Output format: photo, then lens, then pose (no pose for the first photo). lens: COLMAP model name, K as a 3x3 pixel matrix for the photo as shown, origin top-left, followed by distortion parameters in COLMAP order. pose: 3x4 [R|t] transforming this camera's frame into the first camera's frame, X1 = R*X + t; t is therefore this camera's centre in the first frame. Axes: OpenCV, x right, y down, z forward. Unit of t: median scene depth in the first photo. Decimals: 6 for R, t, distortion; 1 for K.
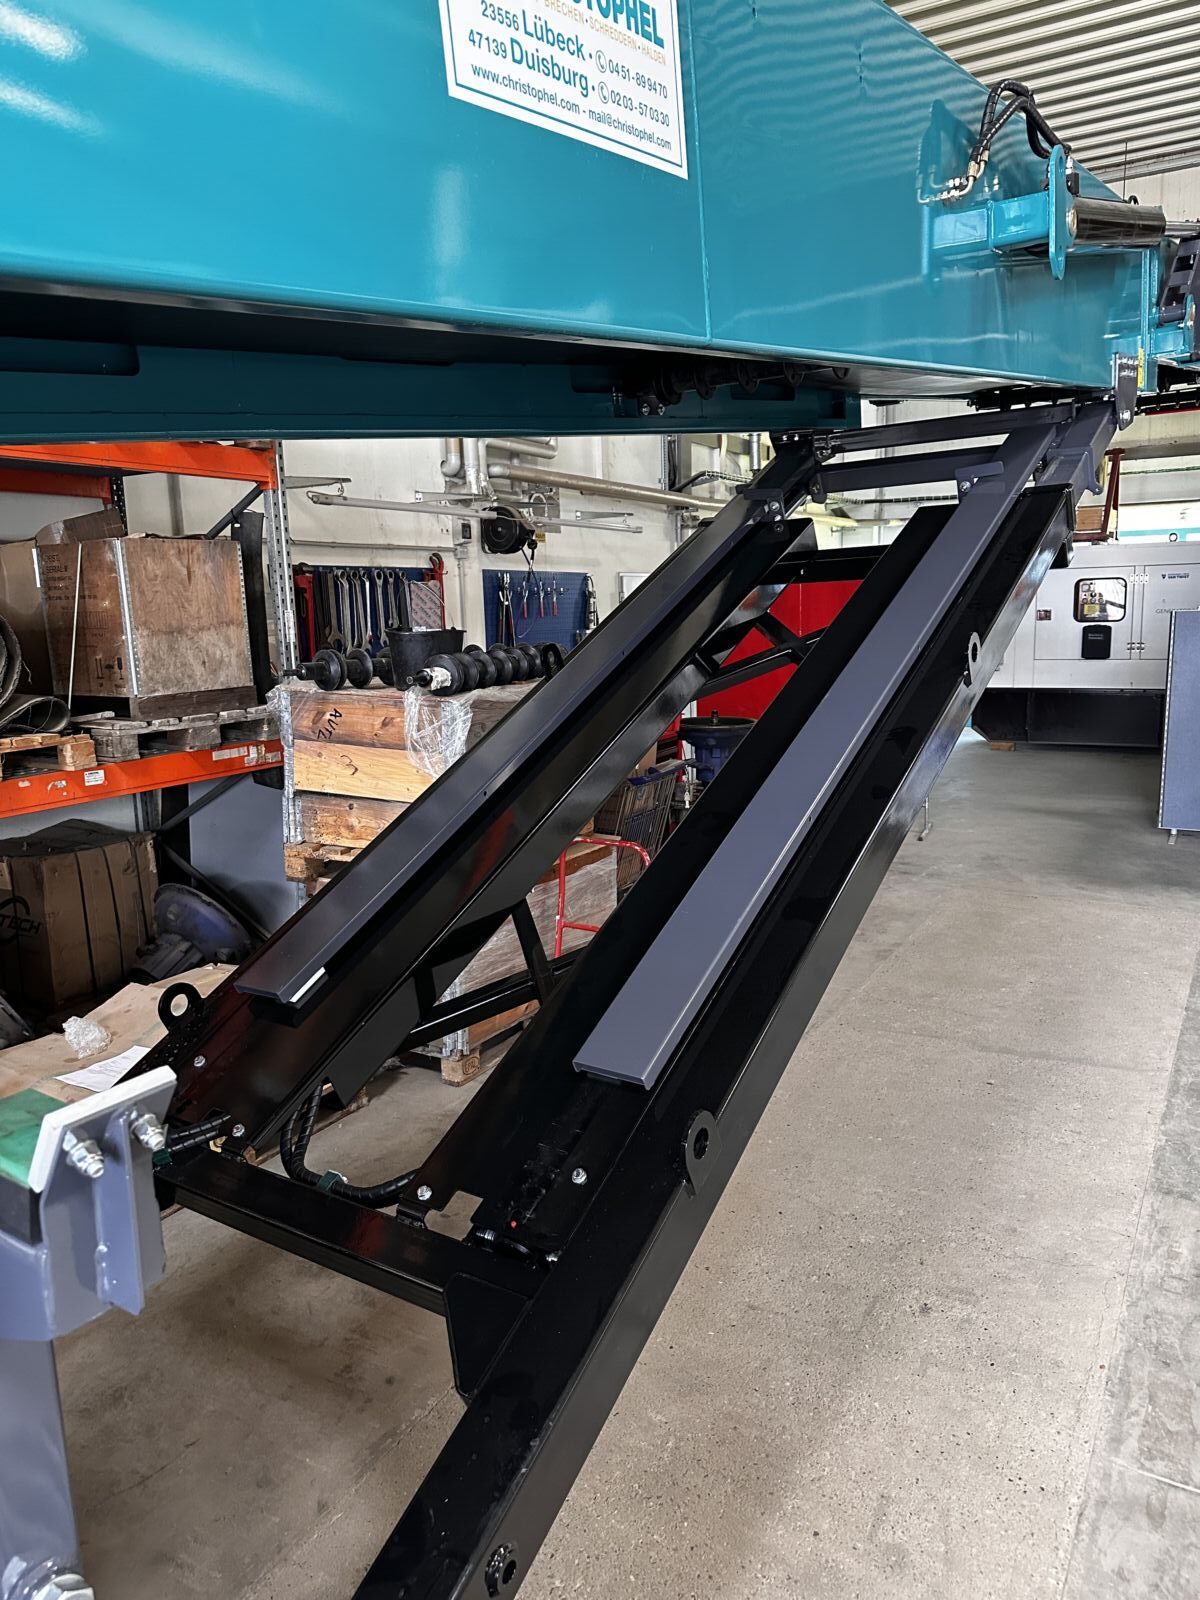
lens RADIAL K [[1119.3, 0, 600.0], [0, 1119.3, 800.0], [0, 0, 1]] dist [0.029765, 0.000421]
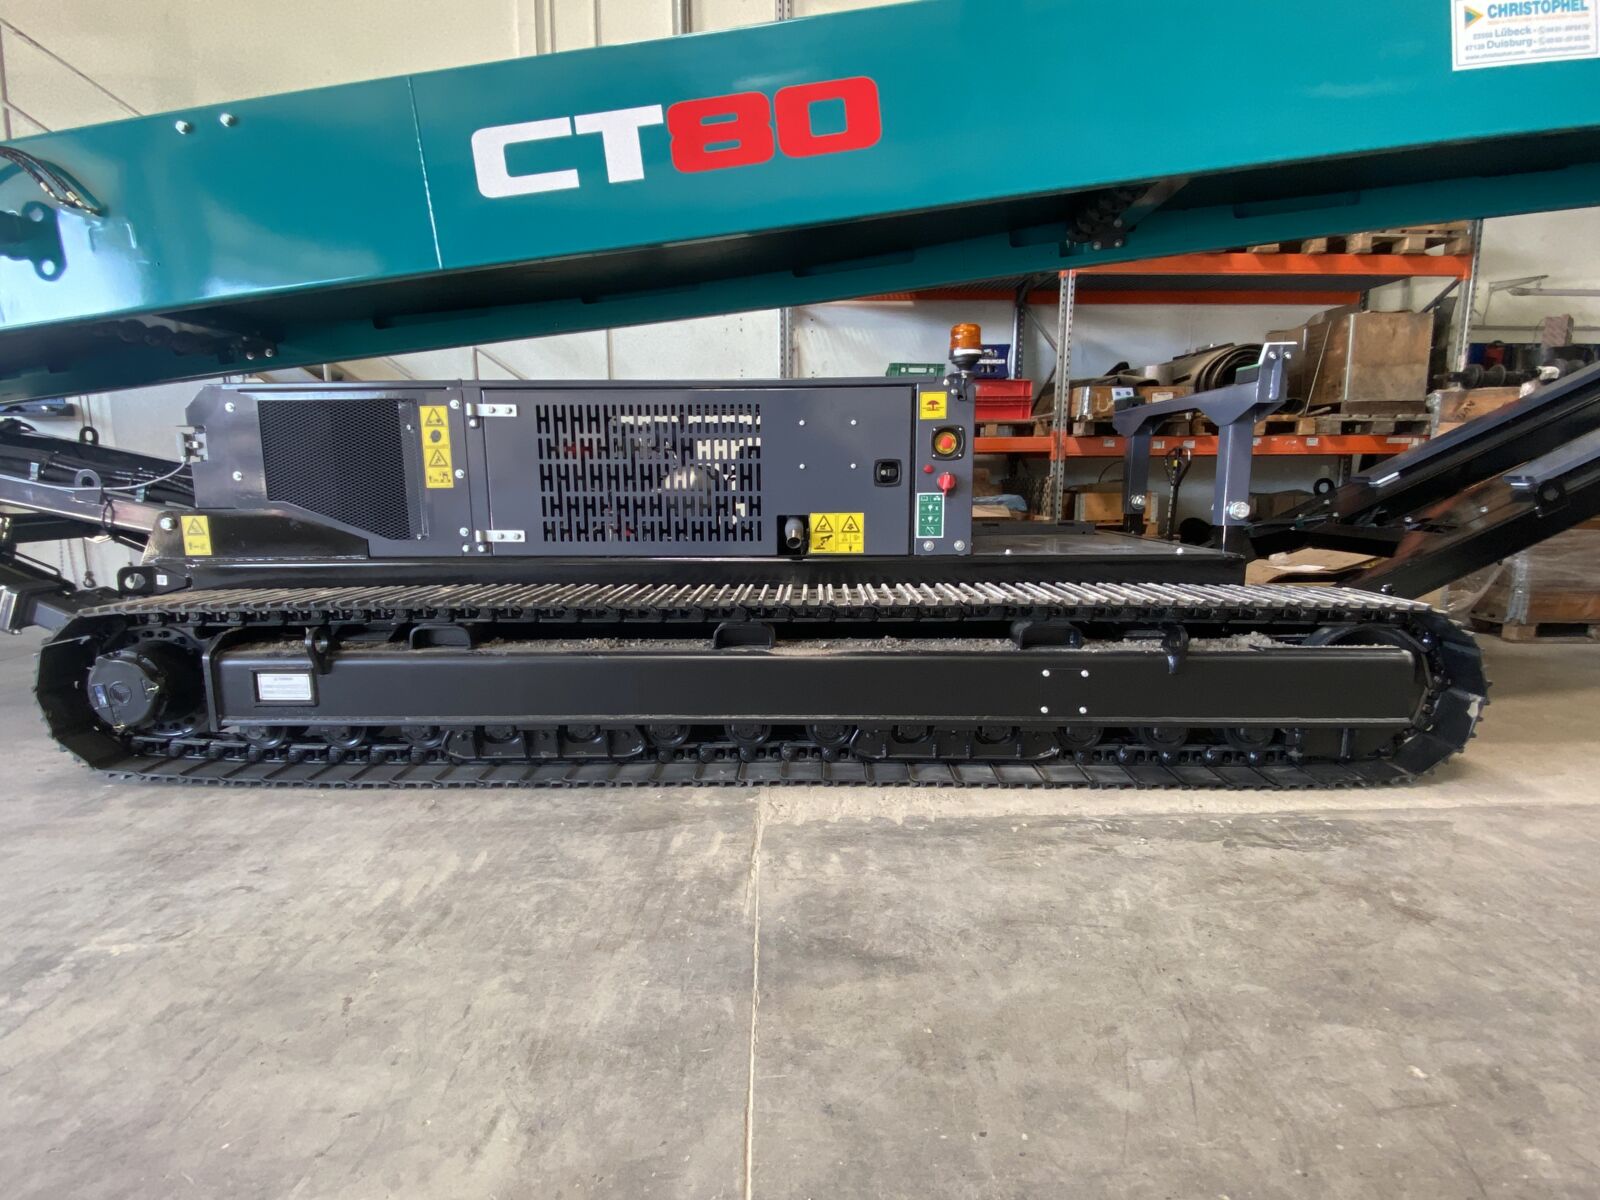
lens RADIAL K [[851.7, 0, 800.0], [0, 851.7, 600.0], [0, 0, 1]] dist [-0.020444, -0.002128]
pose [[0.543170, 0.156696, -0.824871, 0.275561], [-0.155729, 0.984186, 0.084414, 0.244054], [0.825054, 0.082605, 0.558983, -0.446348]]
